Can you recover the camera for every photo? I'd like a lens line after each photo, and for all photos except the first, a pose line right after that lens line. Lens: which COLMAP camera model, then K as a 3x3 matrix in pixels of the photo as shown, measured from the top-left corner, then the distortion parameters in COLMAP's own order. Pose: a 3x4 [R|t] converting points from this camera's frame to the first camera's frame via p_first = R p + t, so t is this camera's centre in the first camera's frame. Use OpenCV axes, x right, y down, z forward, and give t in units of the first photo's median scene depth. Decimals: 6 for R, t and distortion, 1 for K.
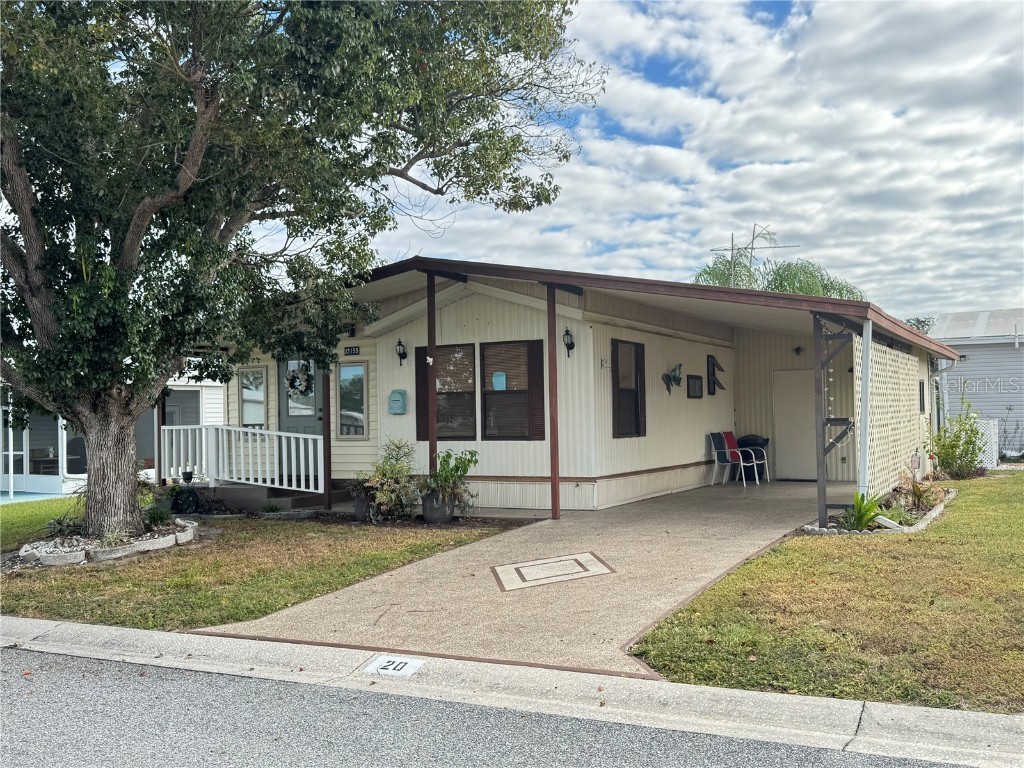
lens RADIAL K [[1037.3, 0, 512.0], [0, 1037.3, 384.0], [0, 0, 1]] dist [0.009228, 0.003402]
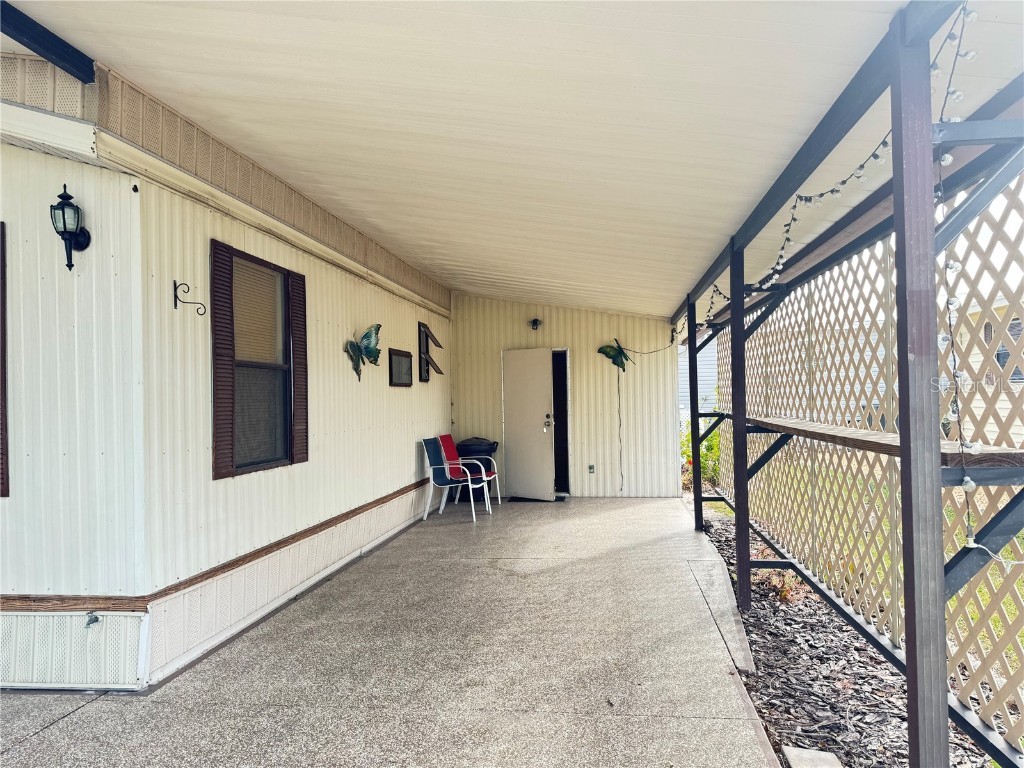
lens RADIAL K [[724.3, 0, 512.0], [0, 724.3, 384.0], [0, 0, 1]] dist [0.049526, -0.003214]
pose [[0.940778, 0.003305, 0.339006, 0.089209], [-0.005043, 0.999978, 0.004245, 0.009887], [-0.338985, -0.005703, 0.940774, 0.554662]]
